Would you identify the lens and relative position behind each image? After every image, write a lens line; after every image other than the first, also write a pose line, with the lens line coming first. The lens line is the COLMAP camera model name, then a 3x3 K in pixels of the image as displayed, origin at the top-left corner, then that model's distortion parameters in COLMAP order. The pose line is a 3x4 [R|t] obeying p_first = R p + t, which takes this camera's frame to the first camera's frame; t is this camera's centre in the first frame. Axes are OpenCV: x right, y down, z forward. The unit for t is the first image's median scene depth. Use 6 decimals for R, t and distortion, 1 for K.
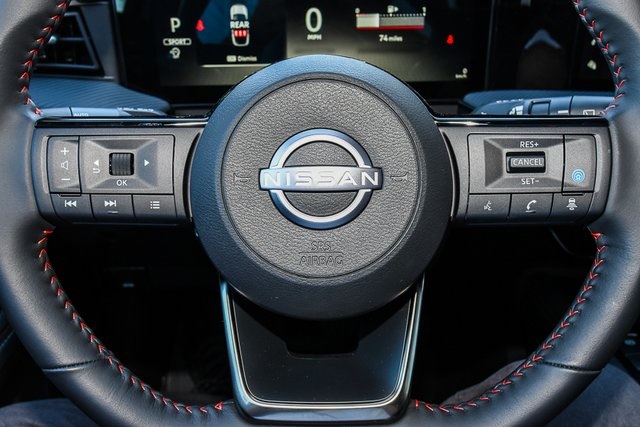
lens RADIAL K [[590.9, 0, 319.9], [0, 590.9, 227.9], [0, 0, 1]] dist [-0.005039, 0.000000]
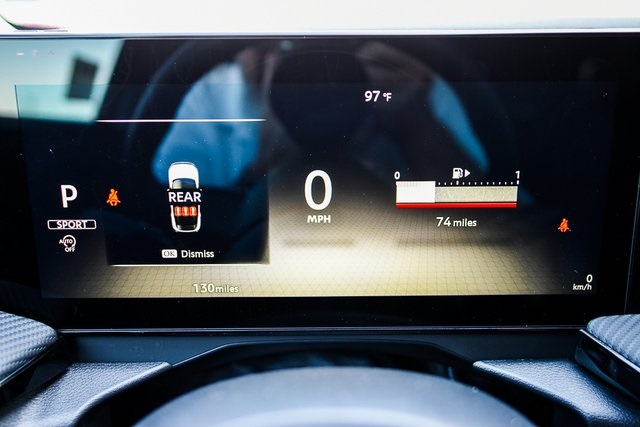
lens RADIAL K [[564.1, 0, 317.3], [0, 564.1, 212.6], [0, 0, 1]] dist [-0.011414, 0.006943]
pose [[0.999945, 0.006015, 0.008623, -0.015328], [-0.004471, 0.985592, -0.169079, -0.239734], [-0.009515, 0.169031, 0.985565, 0.477542]]
